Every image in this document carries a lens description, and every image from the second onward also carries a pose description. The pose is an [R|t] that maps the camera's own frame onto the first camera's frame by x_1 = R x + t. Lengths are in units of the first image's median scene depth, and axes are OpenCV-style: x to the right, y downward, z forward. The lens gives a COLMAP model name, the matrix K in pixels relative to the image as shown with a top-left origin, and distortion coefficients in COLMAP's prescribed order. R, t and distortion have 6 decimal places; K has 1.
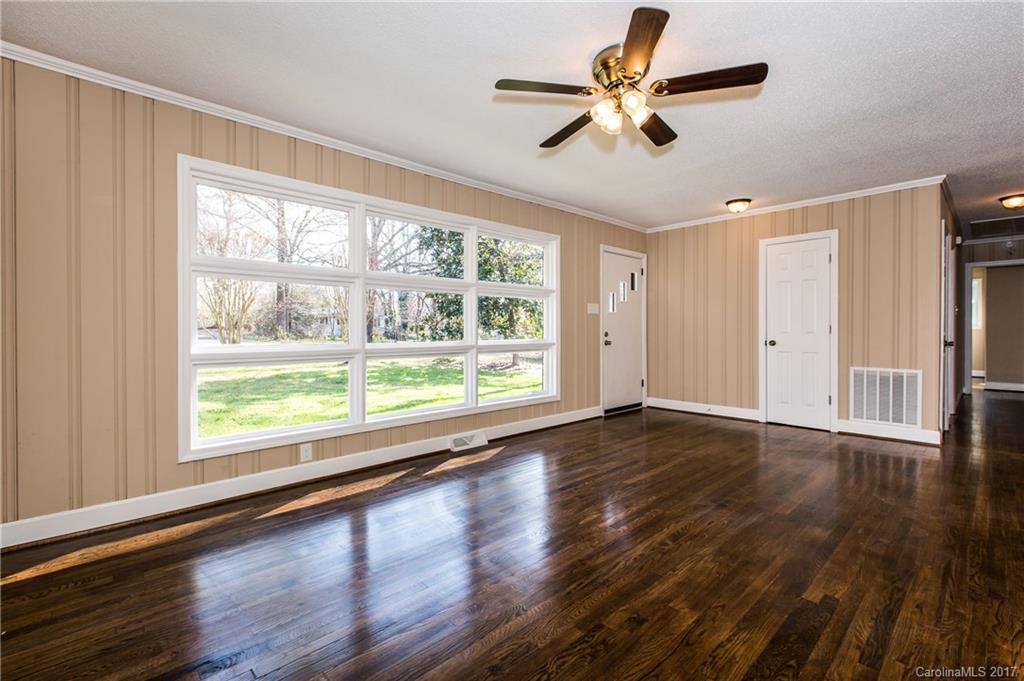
lens RADIAL K [[461.3, 0, 496.3], [0, 461.3, 344.8], [0, 0, 1]] dist [-0.000841, -0.000507]
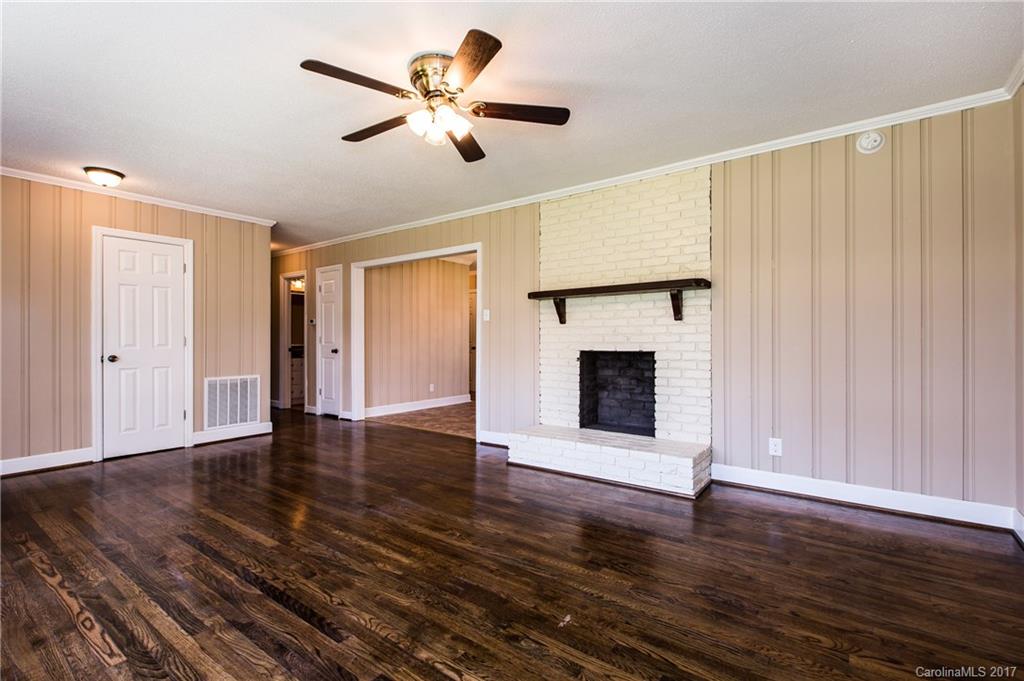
lens RADIAL K [[461.3, 0, 527.0], [0, 461.3, 332.3], [0, 0, 1]] dist [-0.000841, -0.000507]
pose [[-0.211840, 0.016990, 0.977157, -0.393475], [0.035478, 0.999324, -0.009684, -0.018205], [-0.976660, 0.032616, -0.212299, 0.537181]]
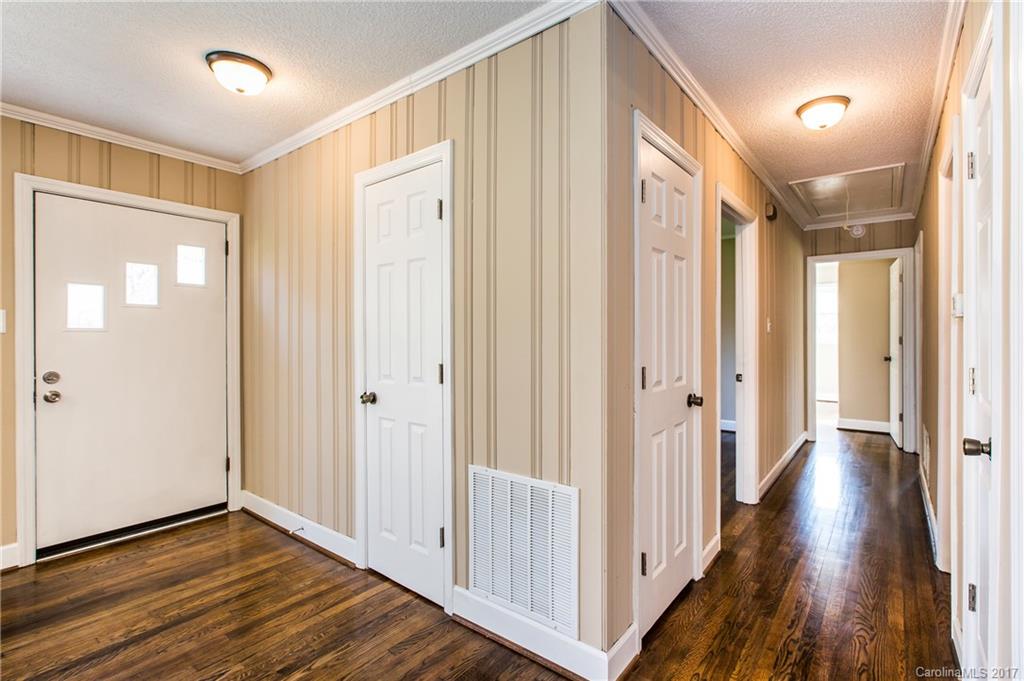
lens RADIAL K [[481.9, 0, 542.8], [0, 481.9, 339.2], [0, 0, 1]] dist [-0.007300, 0.000851]
pose [[0.979759, 0.000795, 0.200181, 0.772975], [0.003815, 0.999736, -0.022641, -0.057963], [-0.200146, 0.022946, 0.979497, 0.574853]]
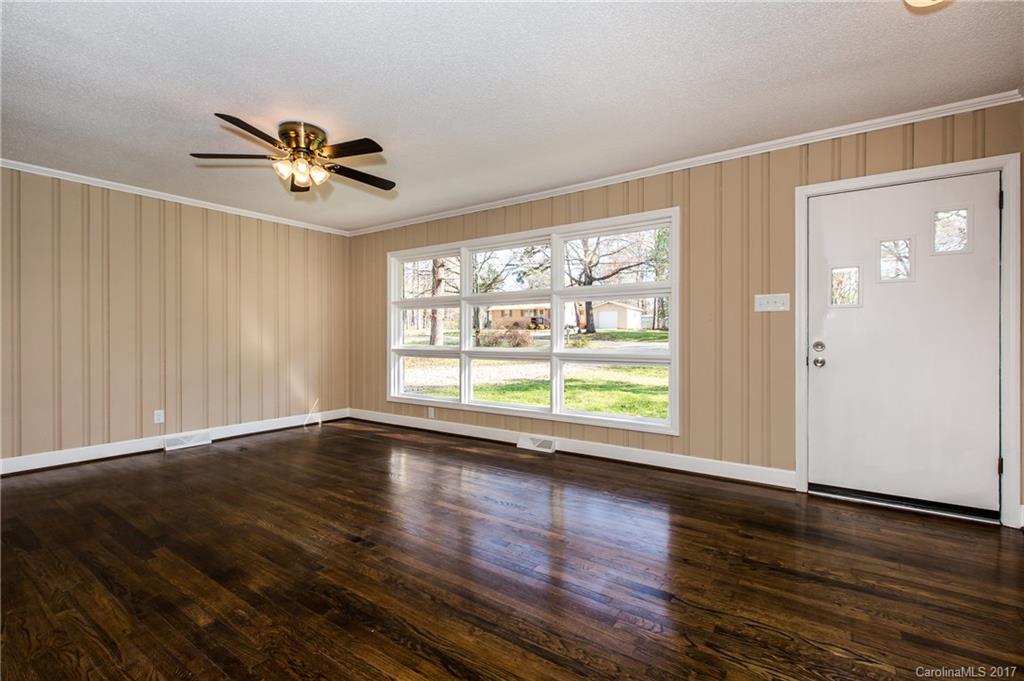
lens RADIAL K [[461.3, 0, 528.9], [0, 461.3, 334.9], [0, 0, 1]] dist [-0.000841, -0.000507]
pose [[0.222673, -0.002896, -0.974889, 0.876189], [-0.032852, 0.999405, -0.010472, -0.021692], [0.974340, 0.034359, 0.222445, 0.692322]]
